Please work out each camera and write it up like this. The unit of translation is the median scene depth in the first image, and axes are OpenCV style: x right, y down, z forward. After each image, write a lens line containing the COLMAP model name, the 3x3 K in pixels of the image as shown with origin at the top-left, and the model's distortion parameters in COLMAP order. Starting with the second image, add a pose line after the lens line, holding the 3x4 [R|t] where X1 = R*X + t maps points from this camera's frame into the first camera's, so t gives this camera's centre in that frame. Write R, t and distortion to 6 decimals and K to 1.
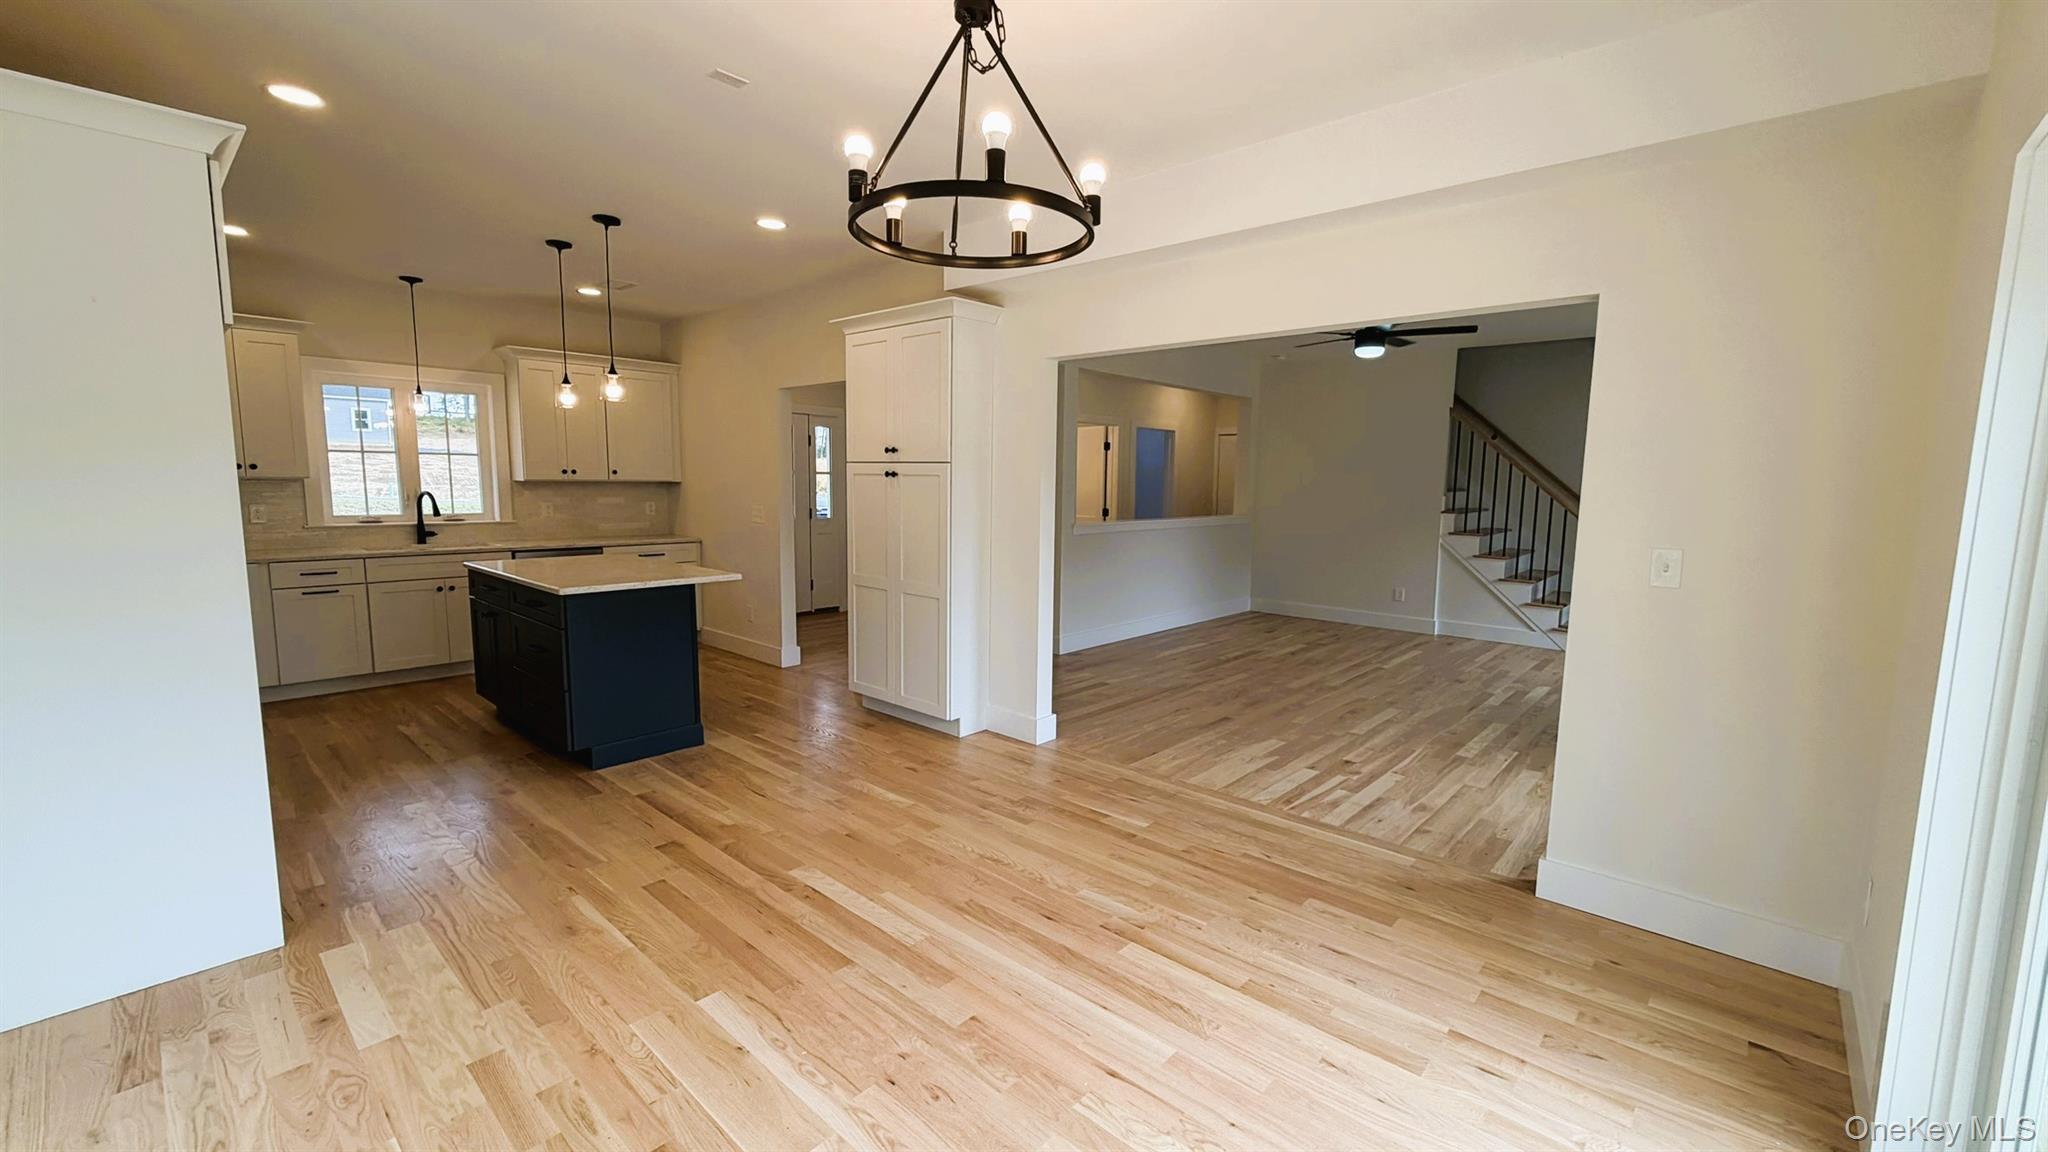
lens RADIAL K [[815.2, 0, 1024.0], [0, 815.2, 576.0], [0, 0, 1]] dist [0.000189, 0.000014]
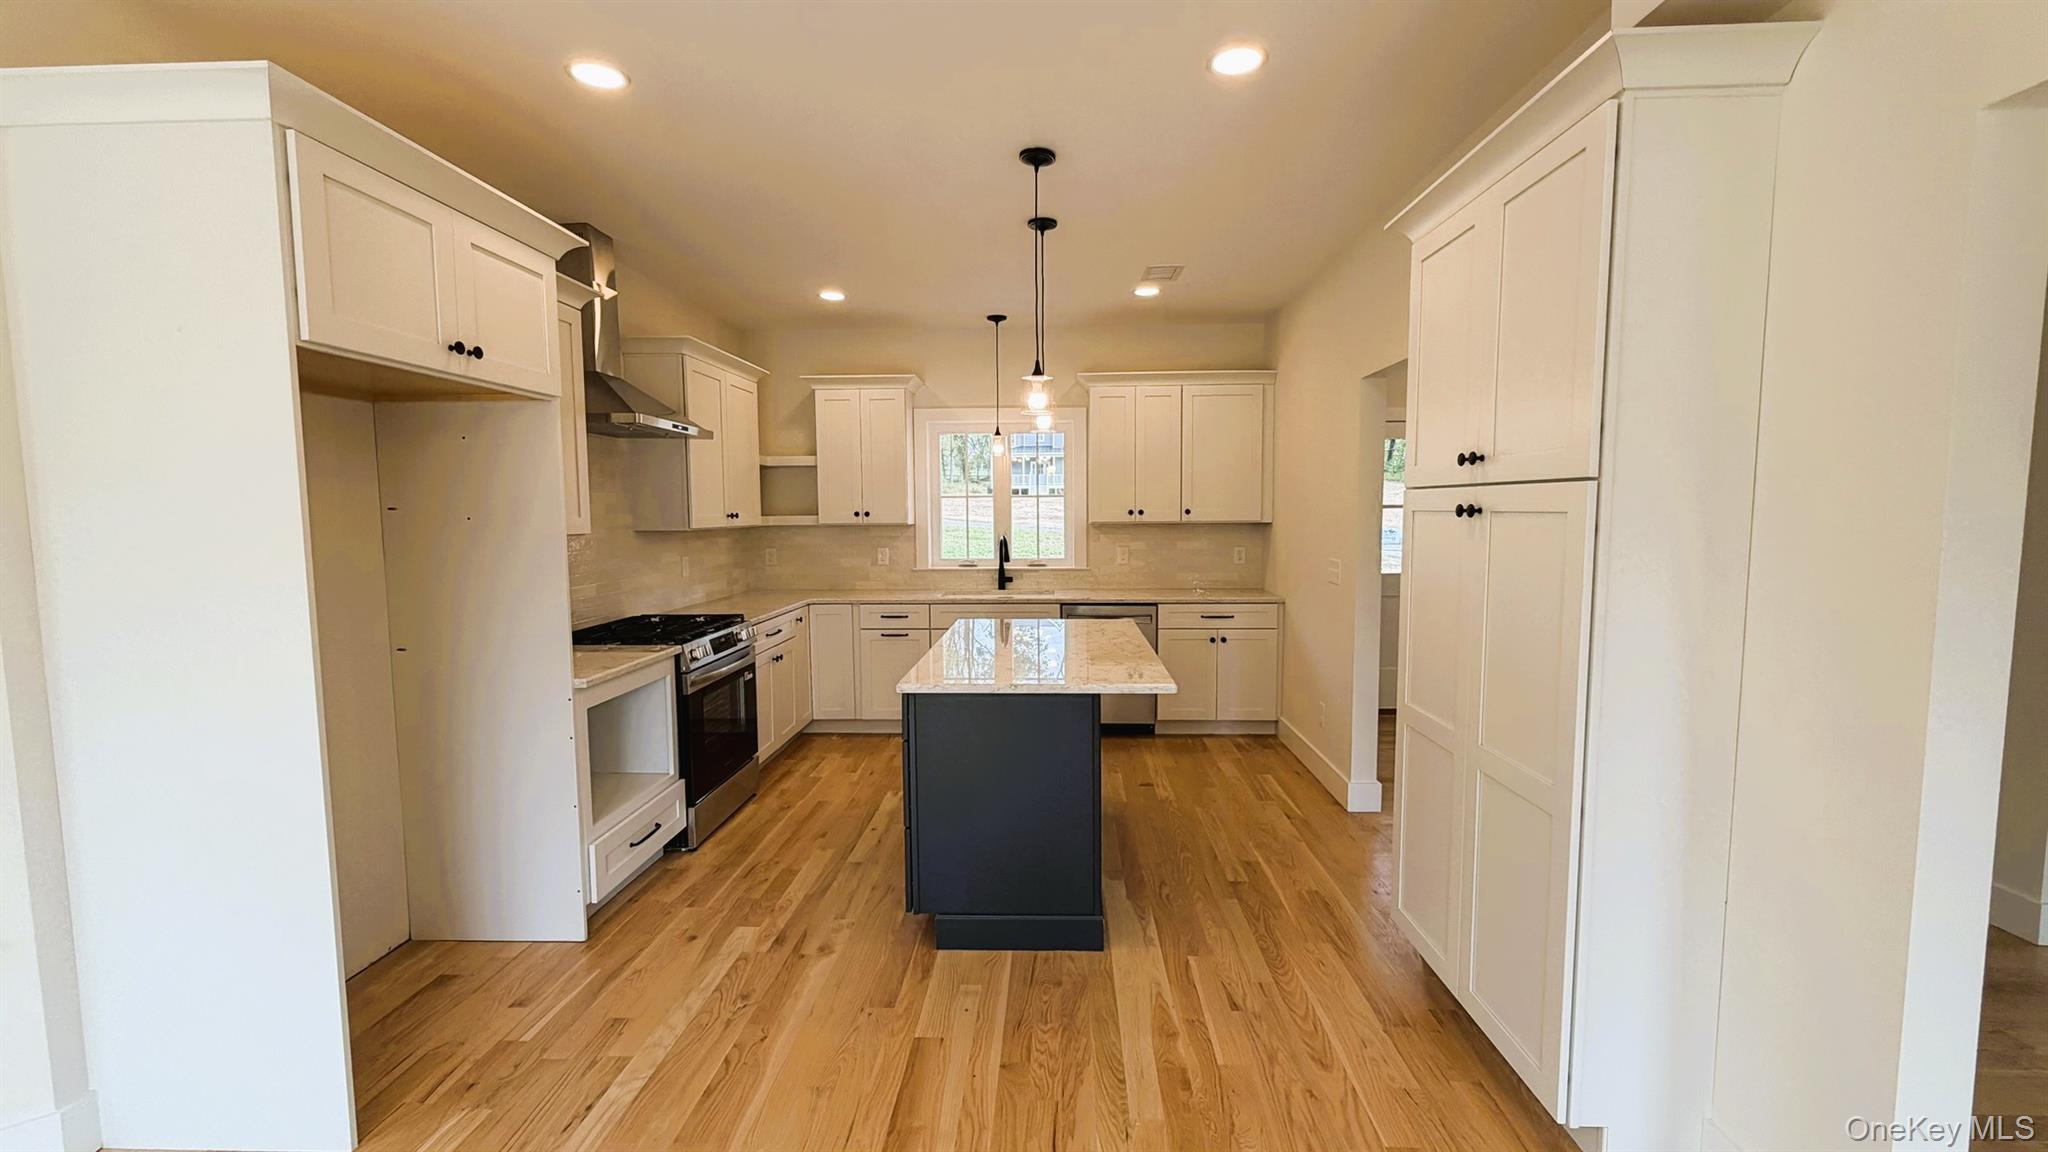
lens RADIAL K [[816.8, 0, 1024.0], [0, 816.8, 576.0], [0, 0, 1]] dist [-0.019113, -0.000085]
pose [[0.642433, 0.042583, -0.765158, 0.024669], [-0.074327, 0.997210, -0.006908, -0.059280], [0.762729, 0.061309, 0.643806, 0.460835]]
